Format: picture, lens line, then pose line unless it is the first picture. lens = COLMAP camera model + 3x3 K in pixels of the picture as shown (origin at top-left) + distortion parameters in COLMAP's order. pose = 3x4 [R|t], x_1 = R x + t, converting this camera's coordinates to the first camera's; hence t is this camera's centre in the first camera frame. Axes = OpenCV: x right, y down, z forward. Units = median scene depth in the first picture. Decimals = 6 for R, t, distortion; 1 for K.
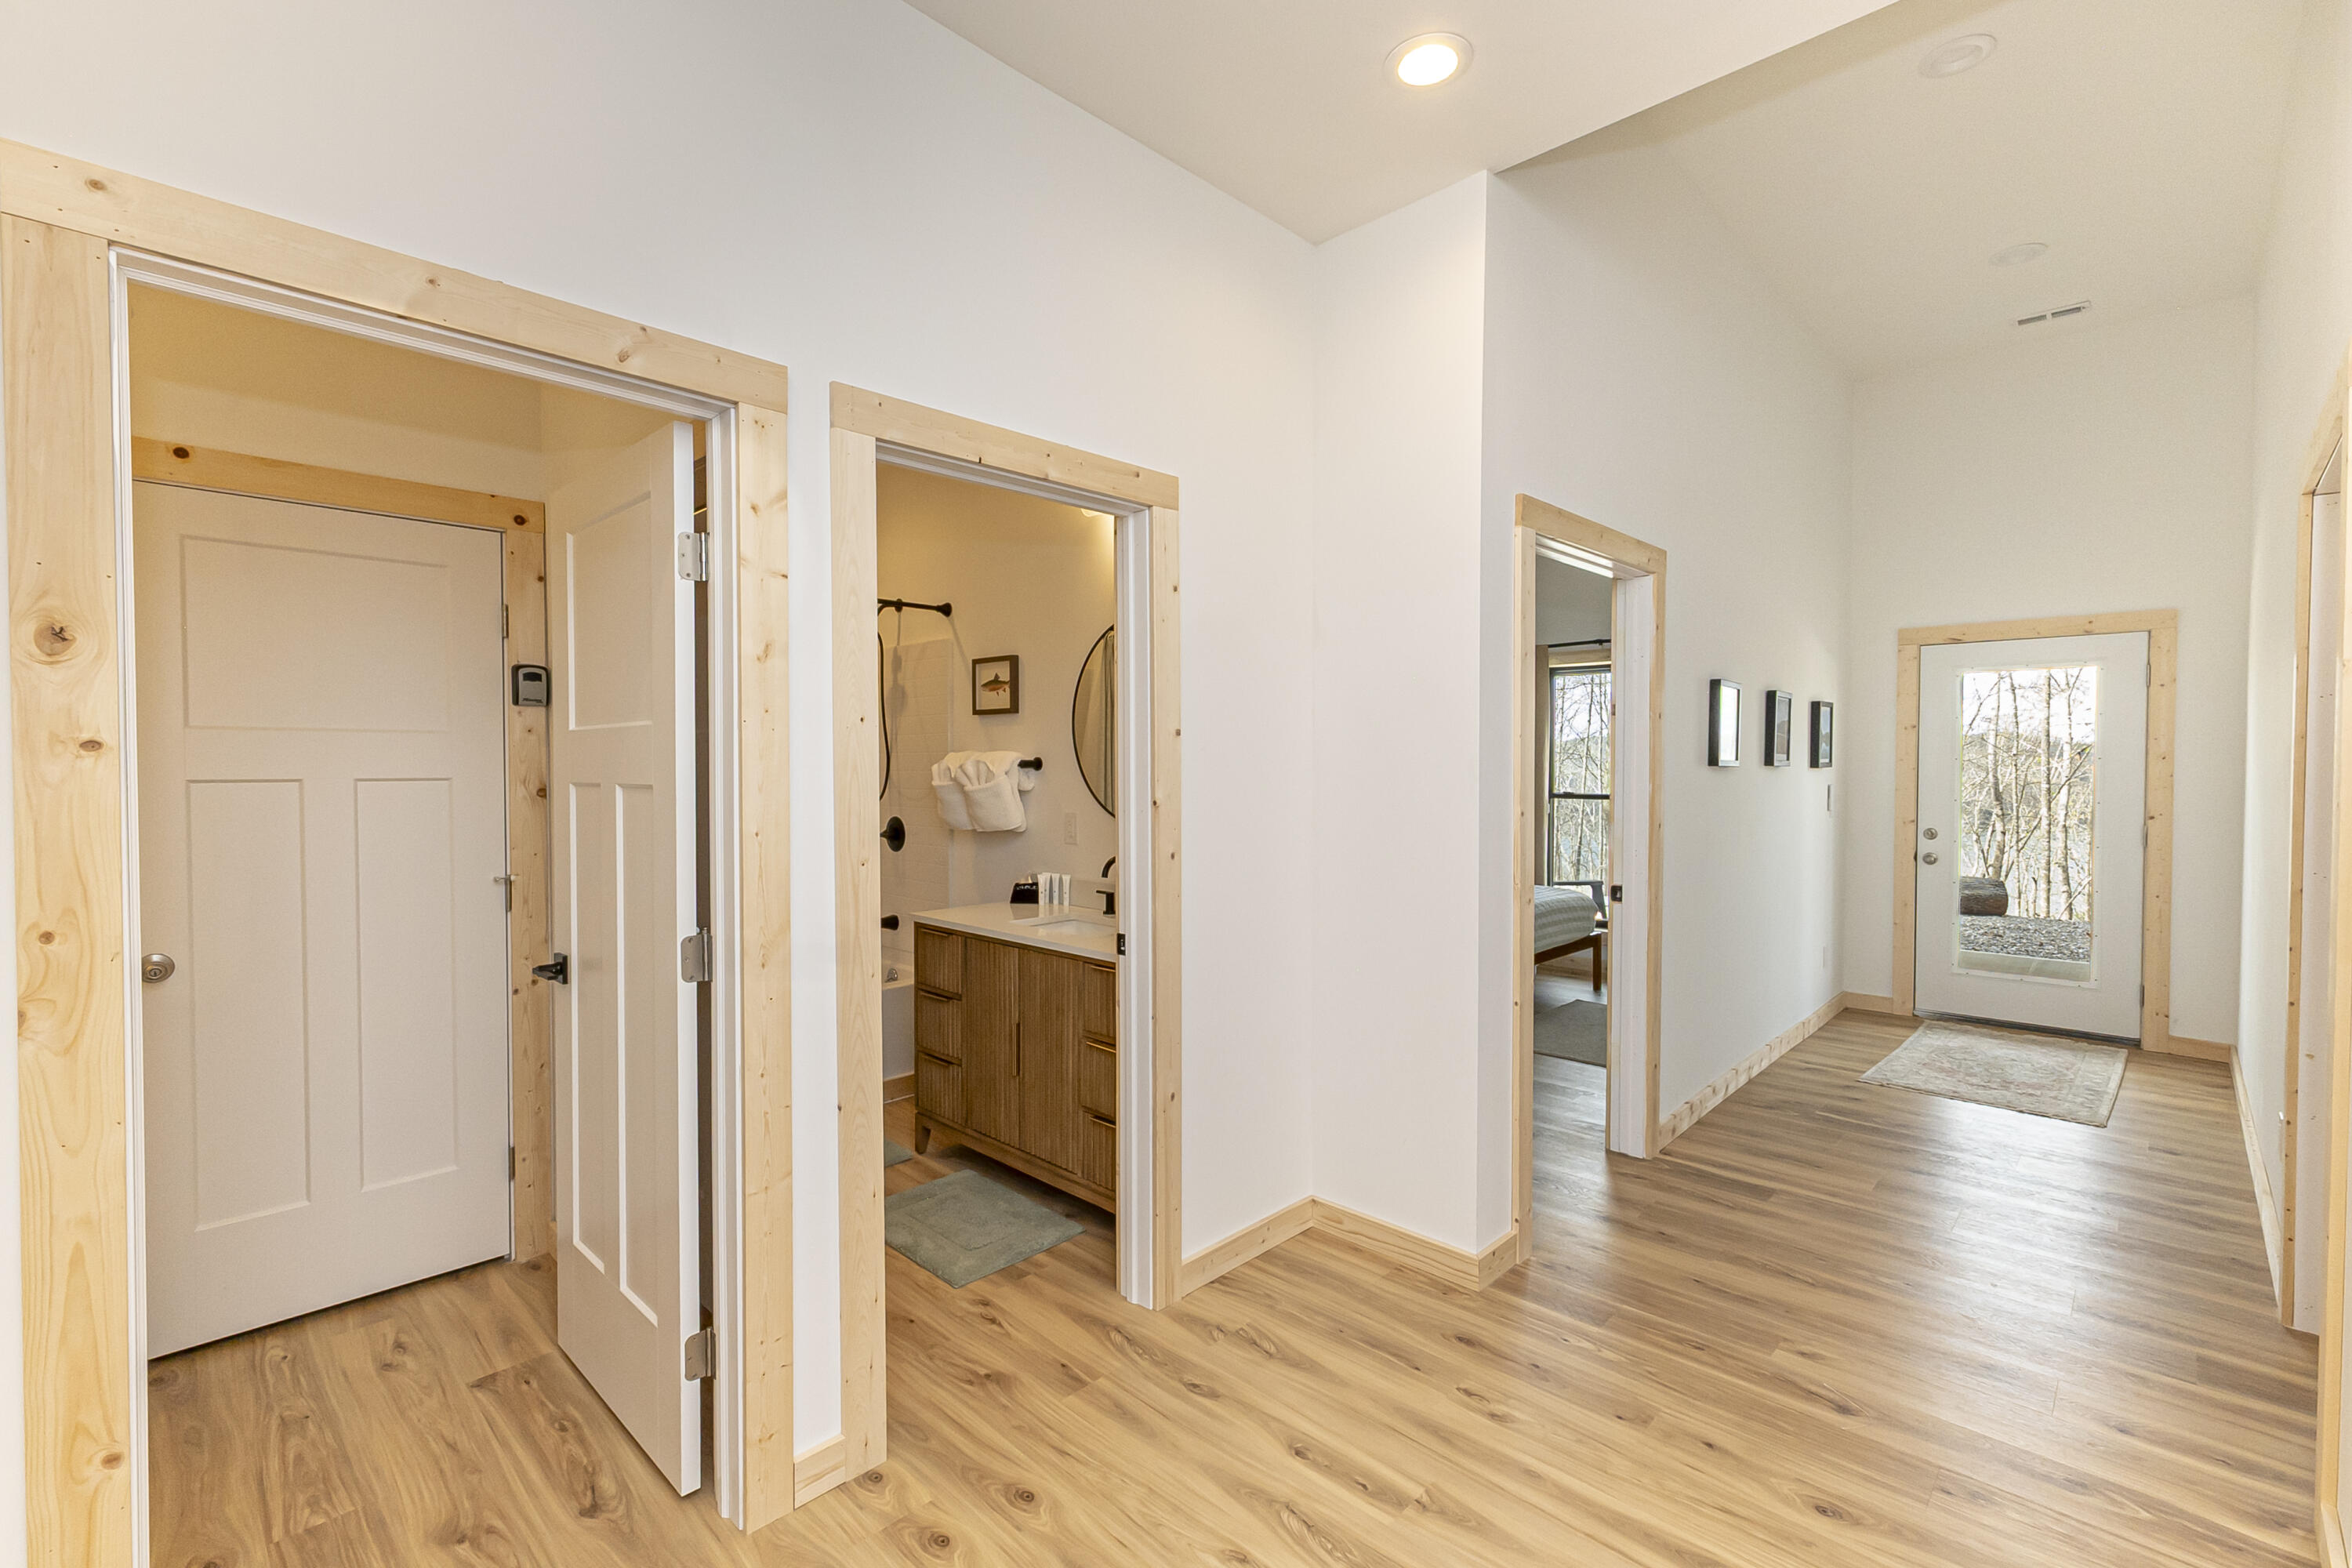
lens RADIAL K [[1048.4, 0, 1164.5], [0, 1048.4, 783.2], [0, 0, 1]] dist [-0.012140, 0.009449]
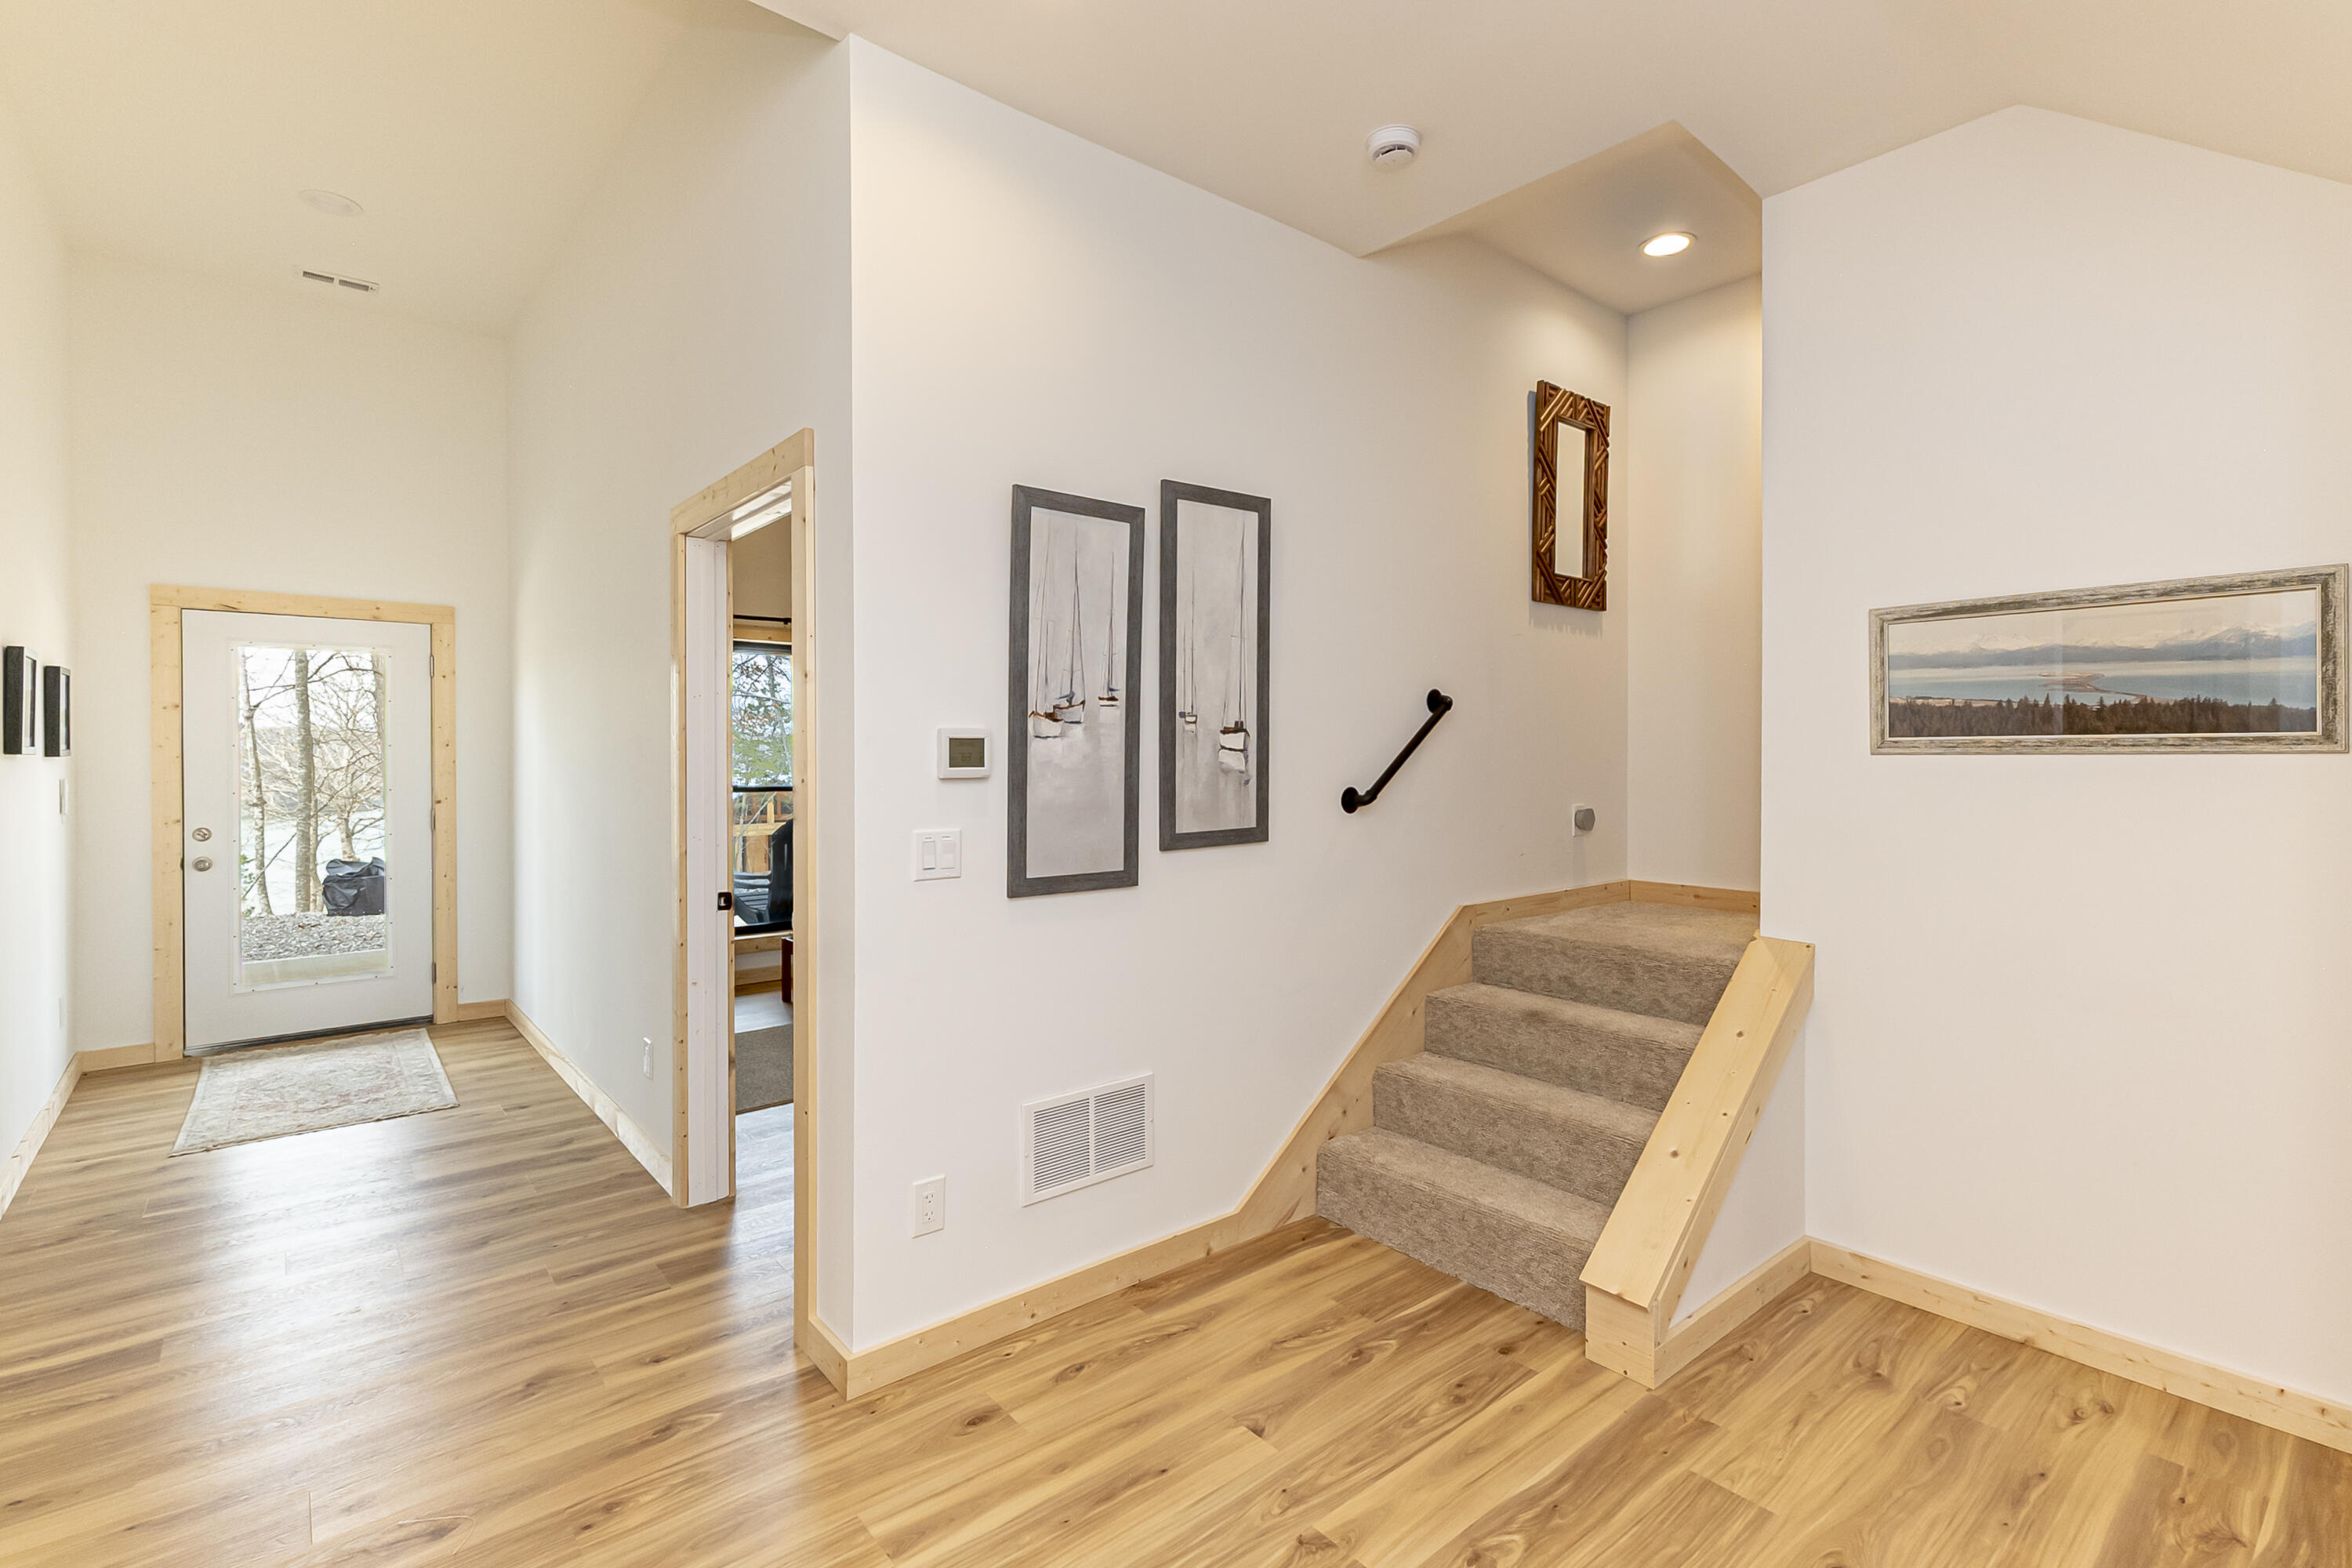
lens RADIAL K [[1055.5, 0, 1230.1], [0, 1055.5, 754.8], [0, 0, 1]] dist [0.002732, 0.000943]
pose [[0.082412, -0.005218, 0.996585, -0.055012], [0.020494, 0.999784, 0.003540, -0.002064], [-0.996388, 0.020132, 0.082502, 0.126026]]
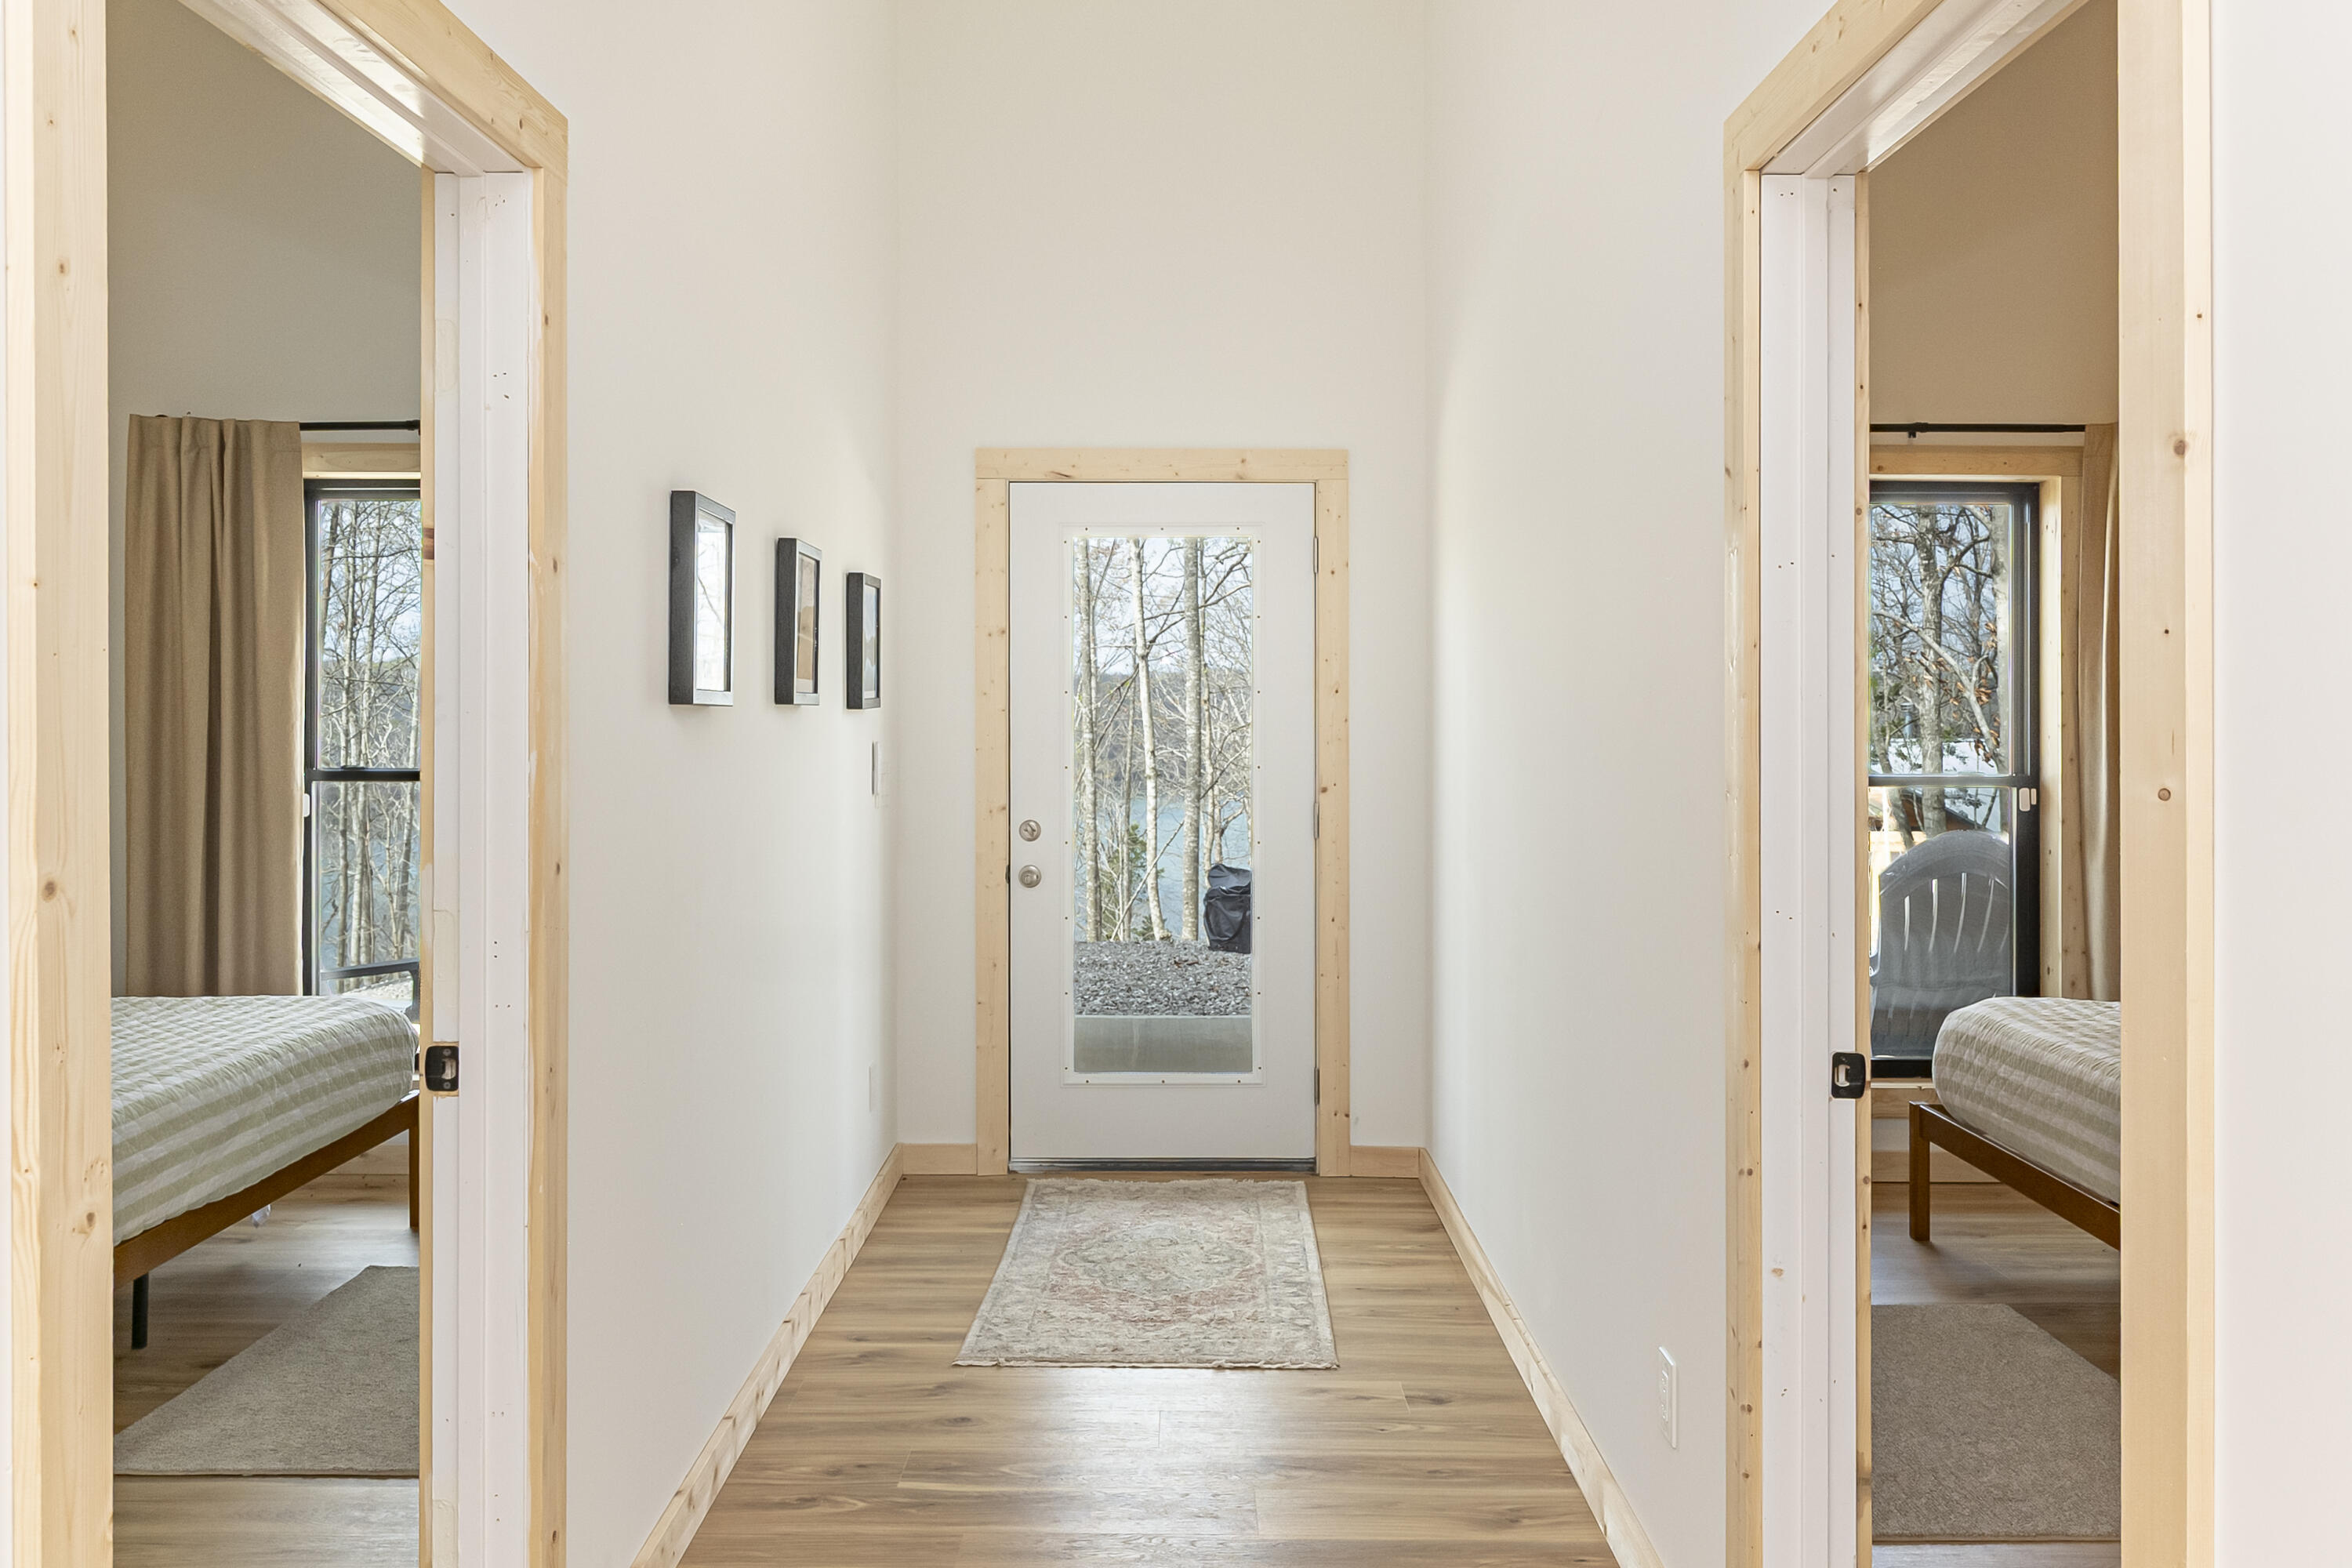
lens RADIAL K [[1946.3, 0, 1176.9], [0, 1946.3, 693.5], [0, 0, 1]] dist [-0.006017, -0.006366]
pose [[0.728878, 0.002693, 0.684639, 0.117812], [0.013803, 0.999731, -0.018628, -0.003252], [-0.684505, 0.023028, 0.728645, 0.253026]]
